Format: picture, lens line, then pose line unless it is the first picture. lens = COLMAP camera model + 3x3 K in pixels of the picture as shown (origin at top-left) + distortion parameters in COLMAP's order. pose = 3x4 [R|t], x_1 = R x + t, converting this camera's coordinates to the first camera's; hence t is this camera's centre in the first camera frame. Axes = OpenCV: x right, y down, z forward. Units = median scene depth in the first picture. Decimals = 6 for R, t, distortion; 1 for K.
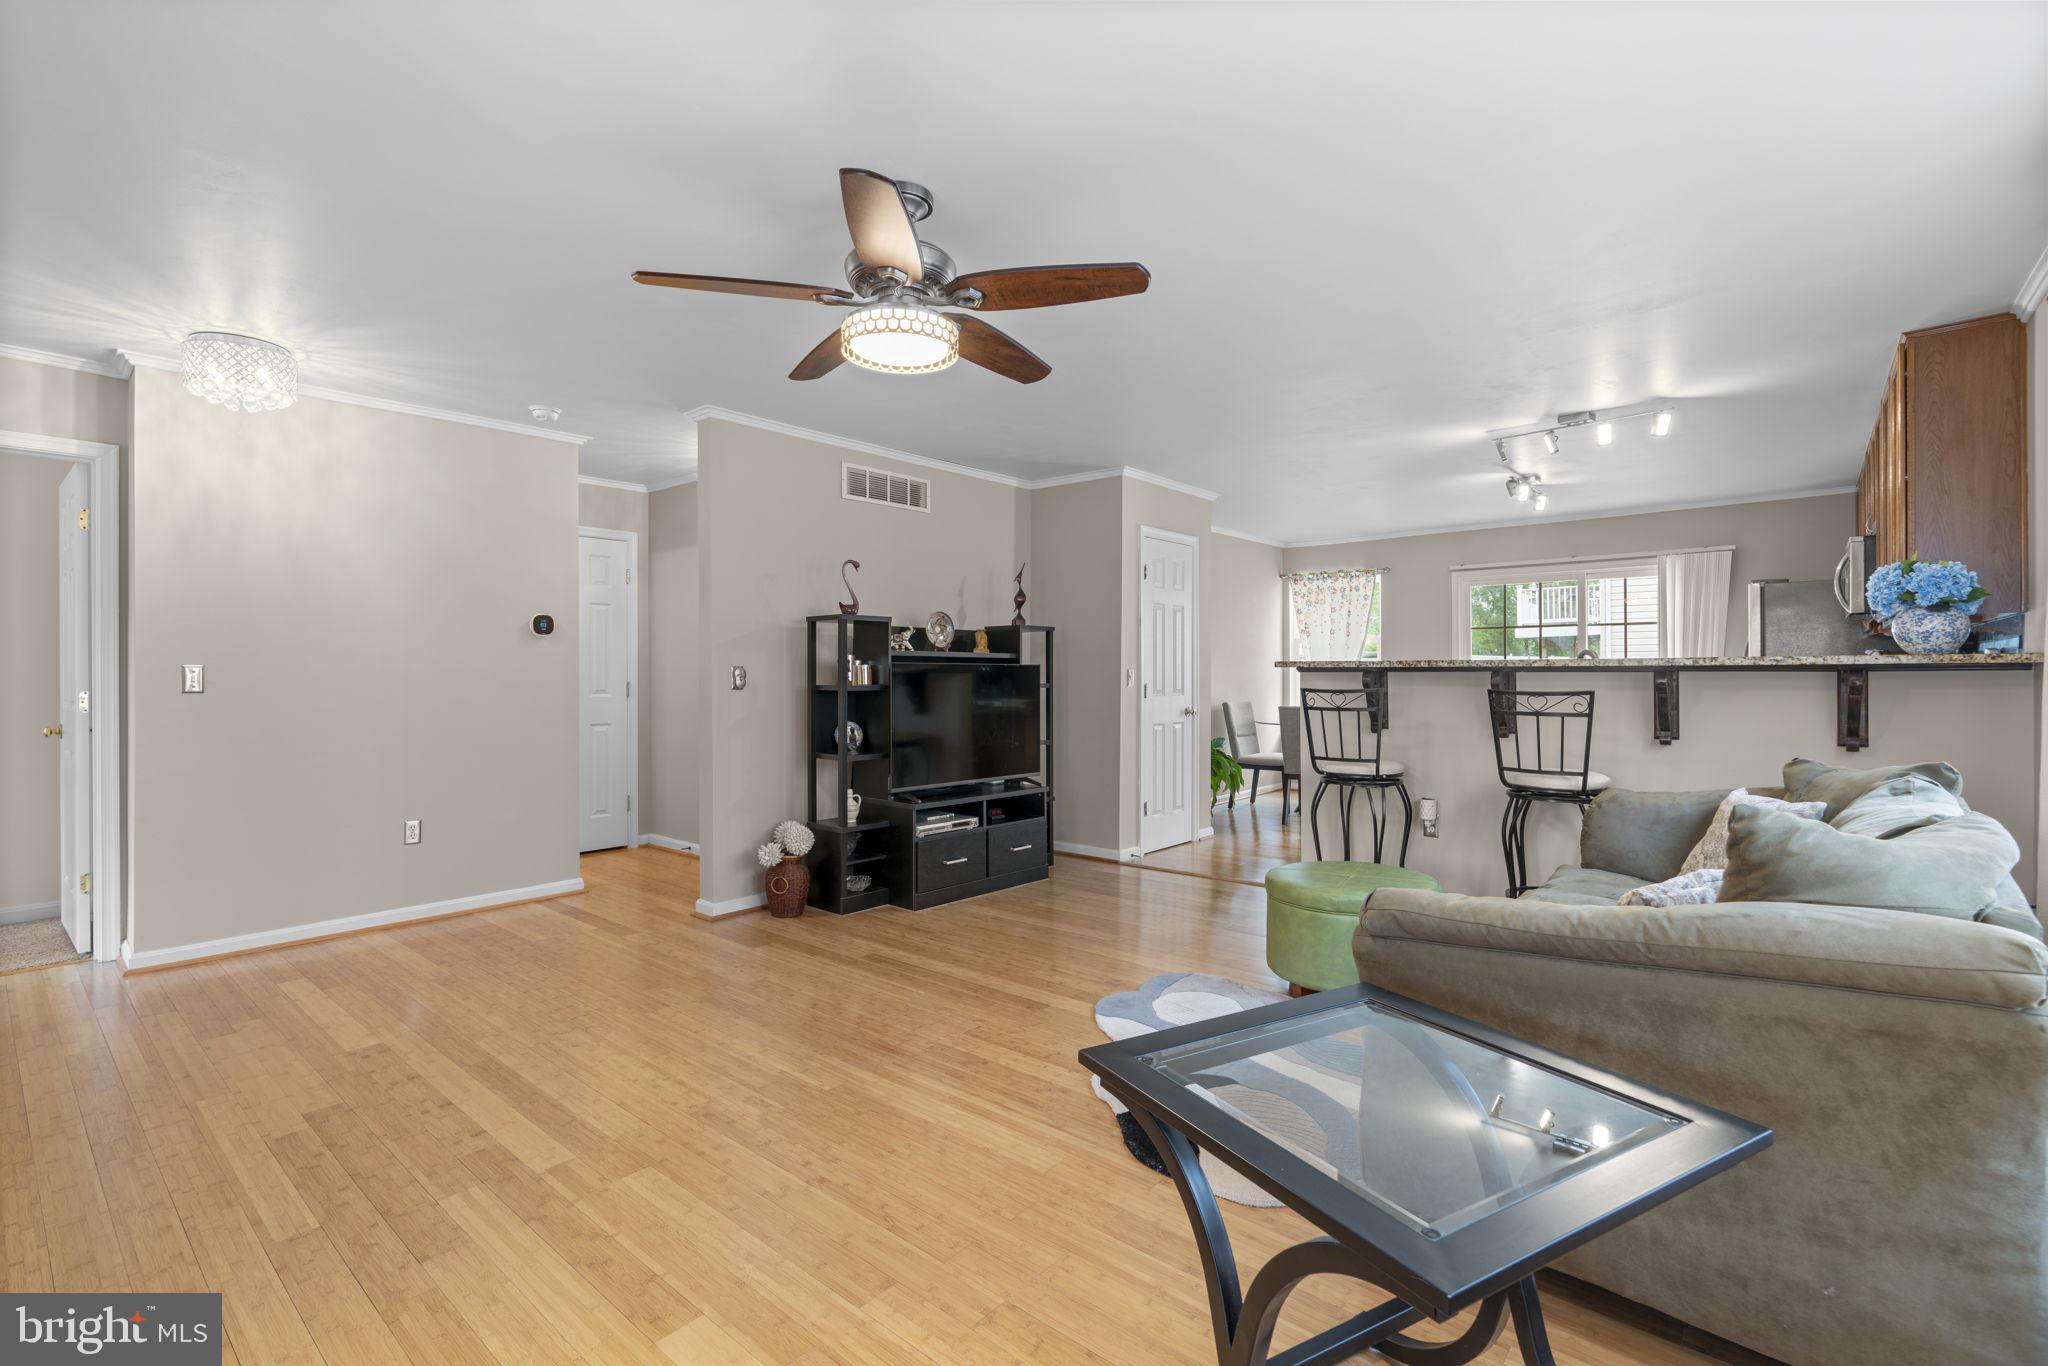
lens RADIAL K [[930.8, 0, 1003.0], [0, 930.8, 677.0], [0, 0, 1]] dist [-0.010592, 0.000067]
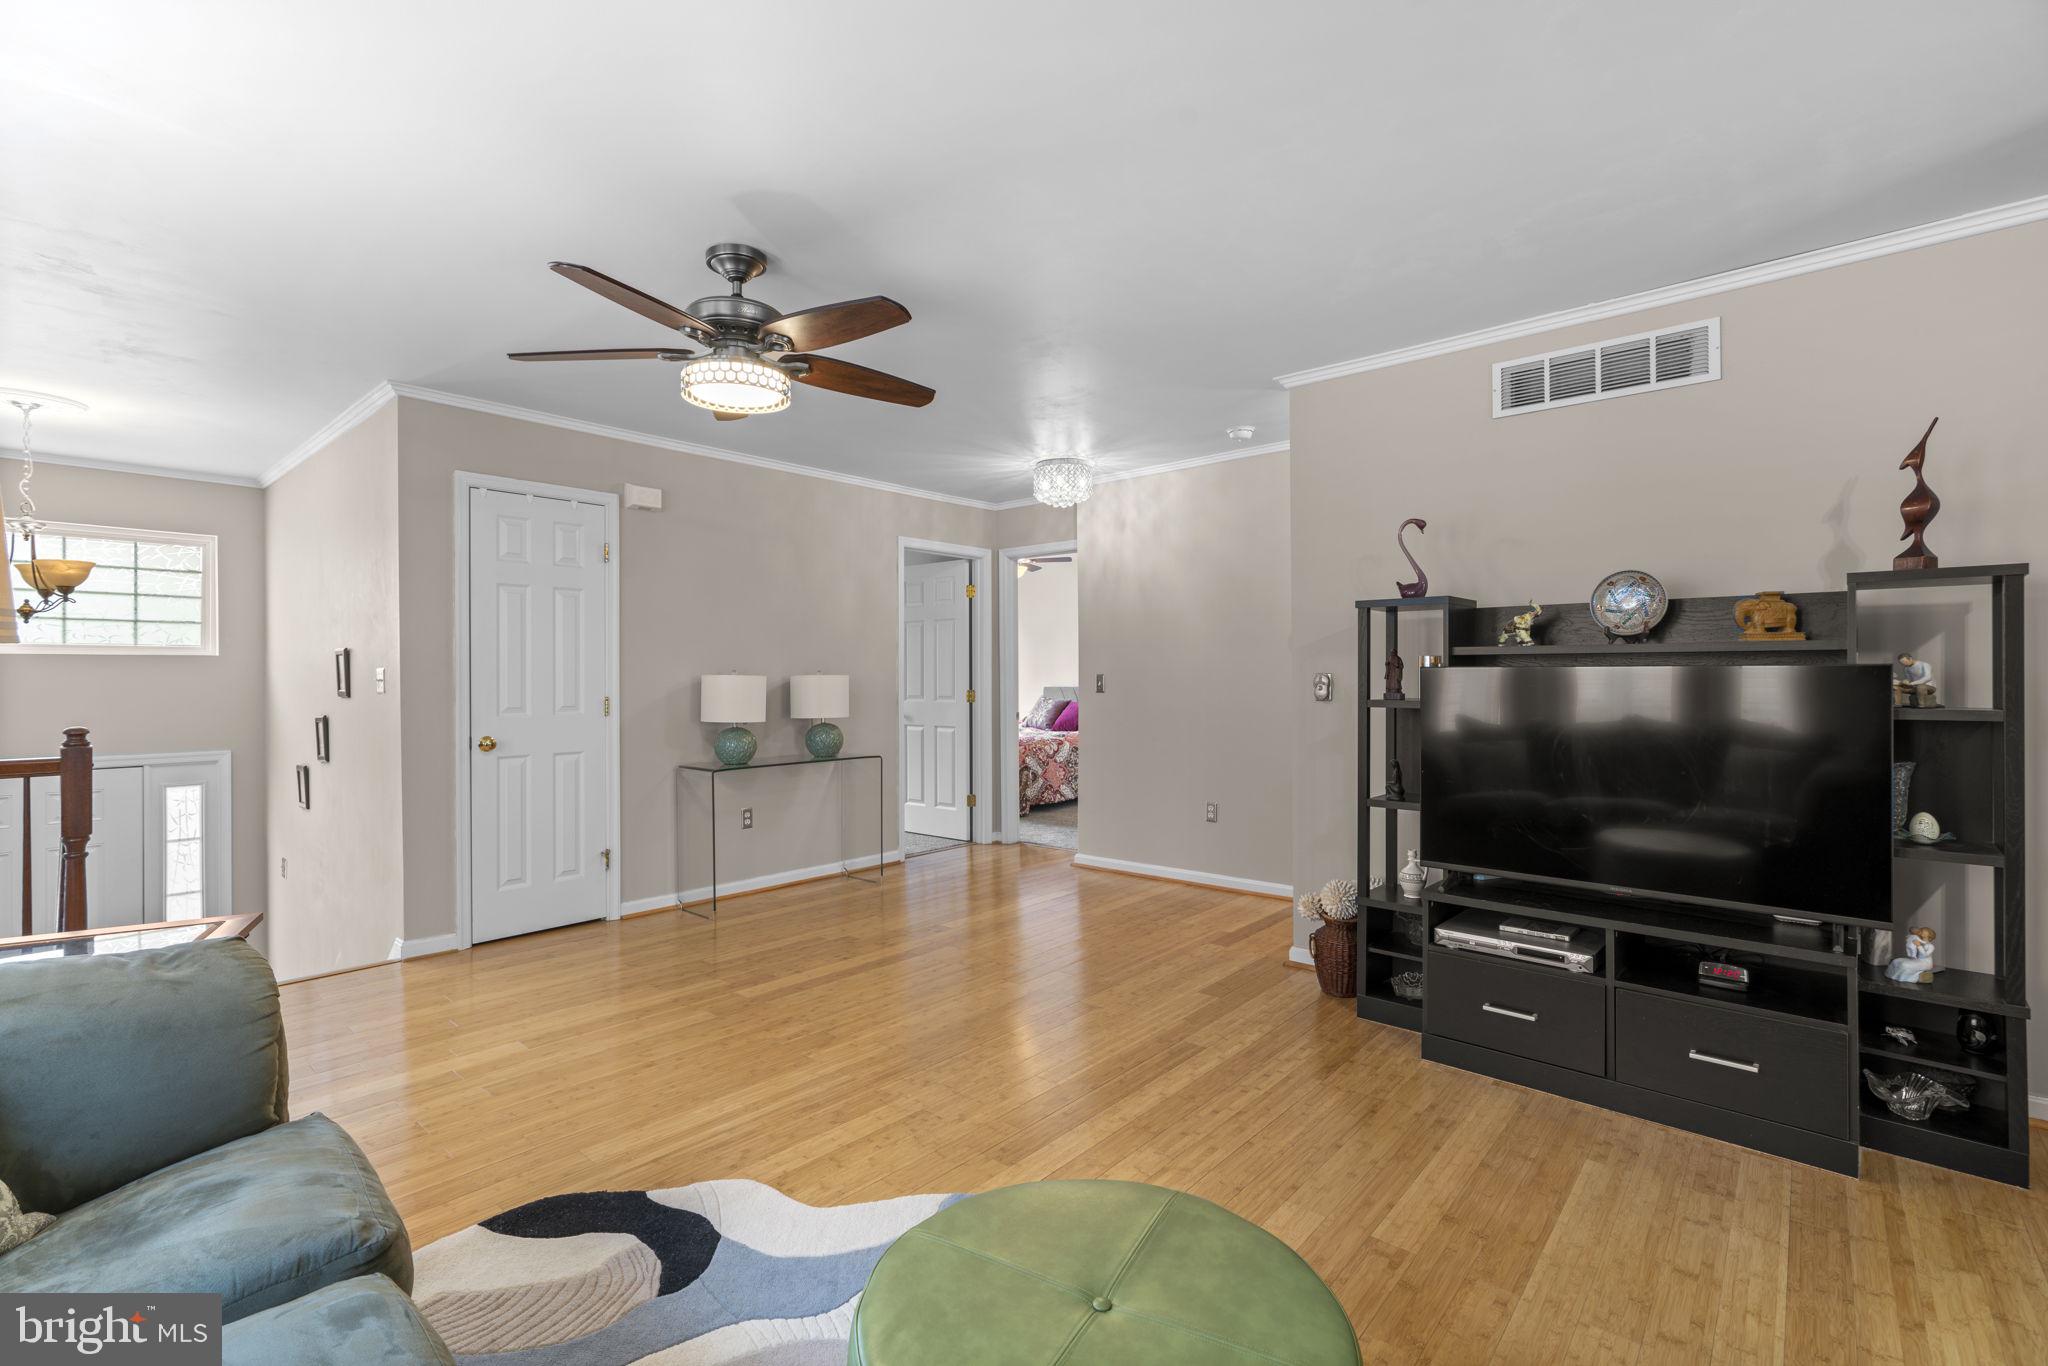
lens RADIAL K [[911.5, 0, 1013.8], [0, 911.5, 682.2], [0, 0, 1]] dist [-0.012390, 0.000146]
pose [[-0.006050, 0.008456, -0.999946, 0.618756], [0.001808, 0.999963, 0.008445, -0.013282], [0.999980, -0.001756, -0.006065, 0.853339]]
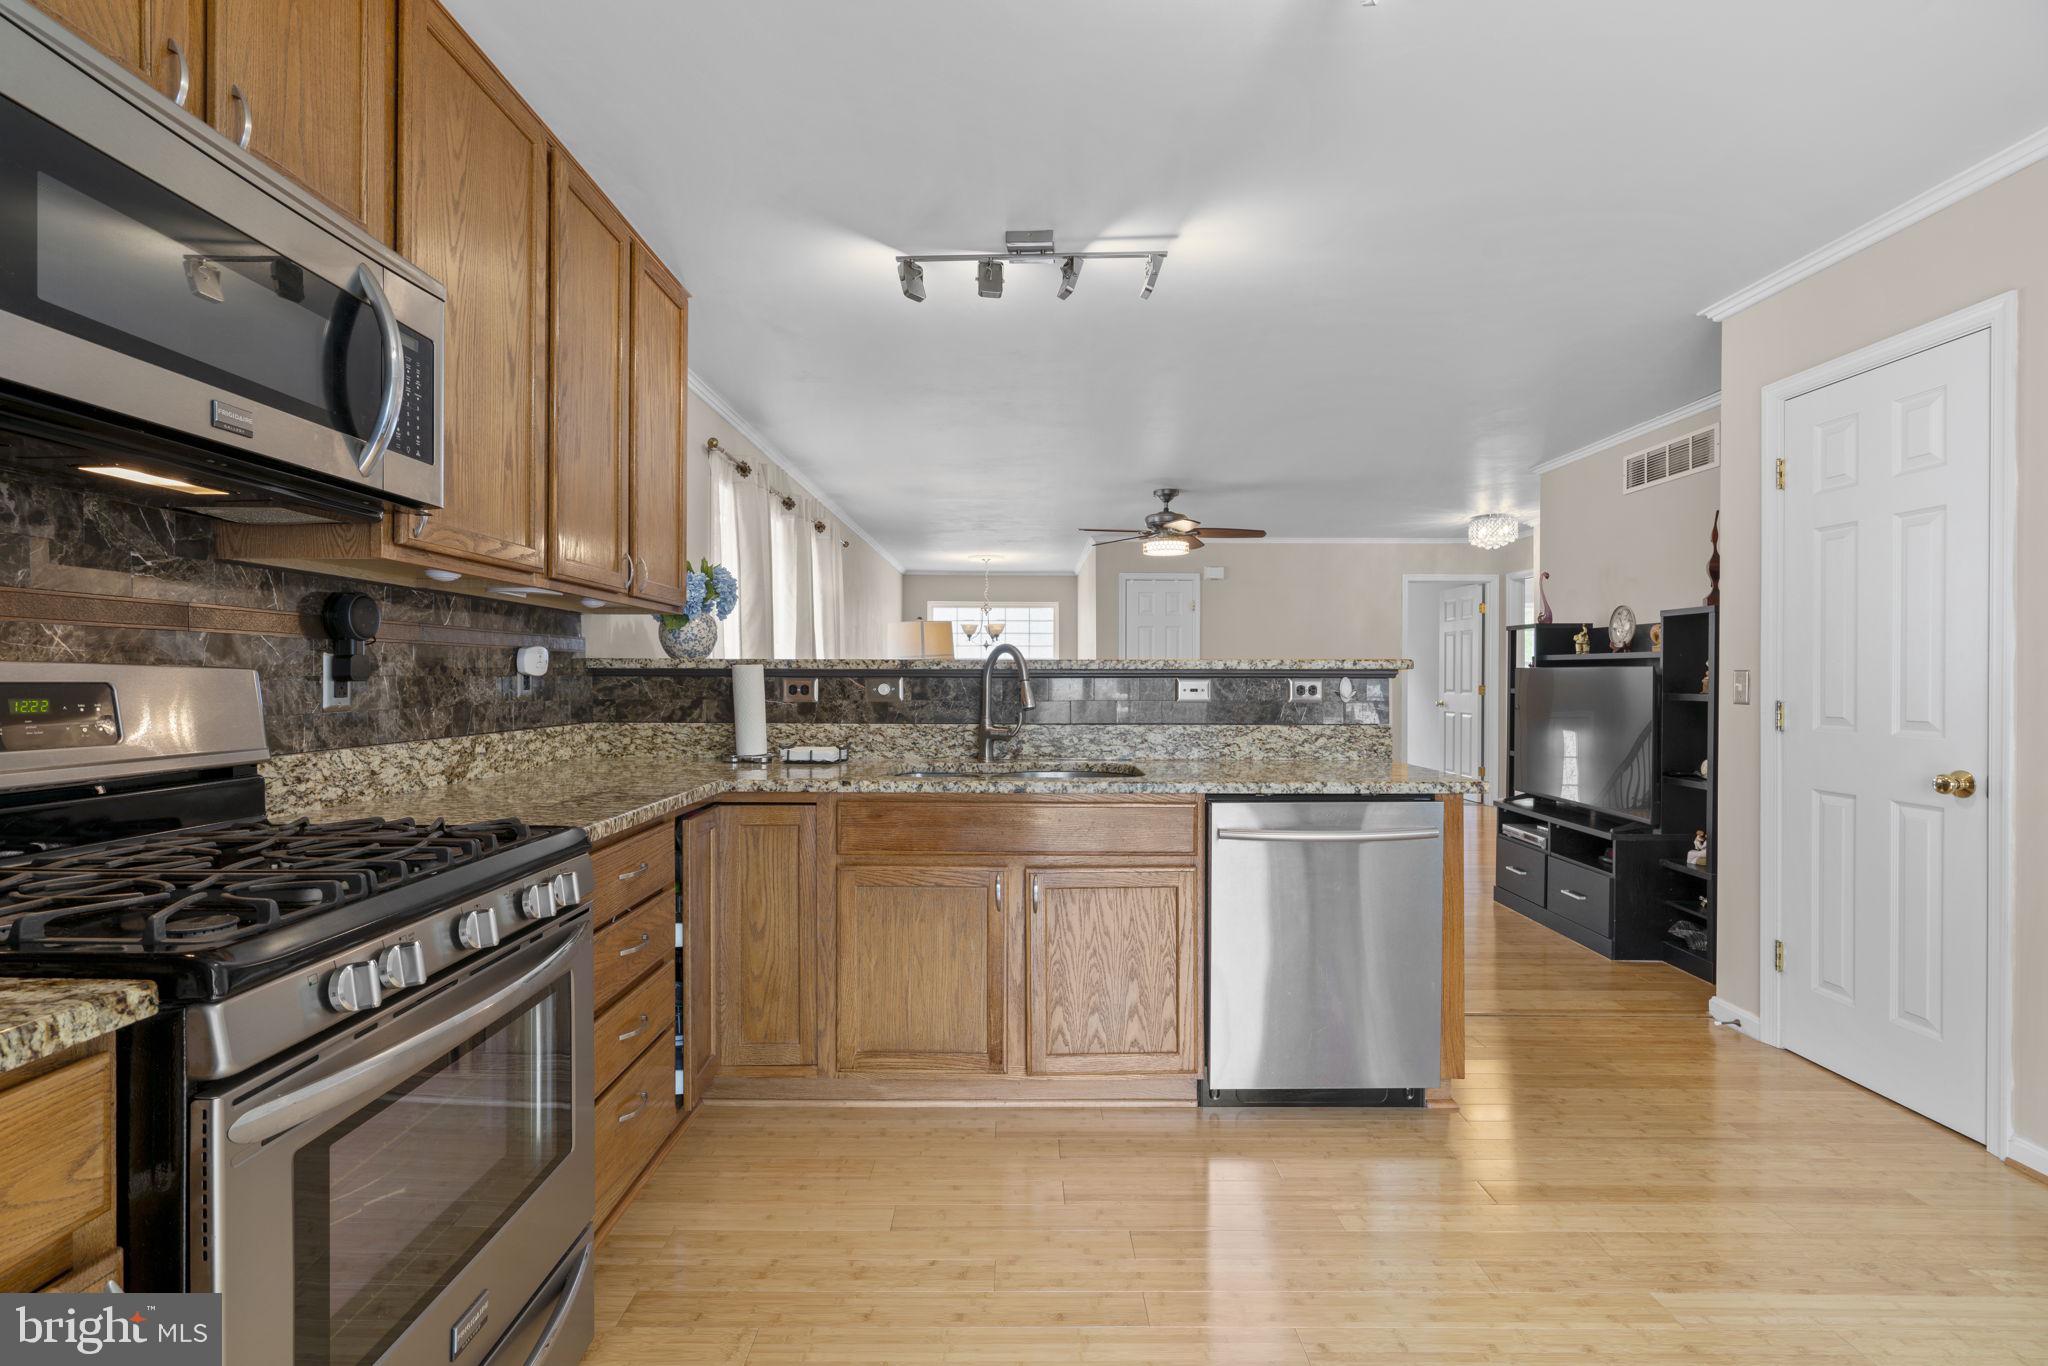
lens RADIAL K [[911.5, 0, 1013.8], [0, 911.5, 682.2], [0, 0, 1]] dist [-0.012390, 0.000146]
pose [[-0.754878, 0.004984, -0.655846, 1.181764], [-0.000474, 0.999967, 0.008144, -0.009420], [0.655865, 0.006459, -0.754850, 1.671854]]
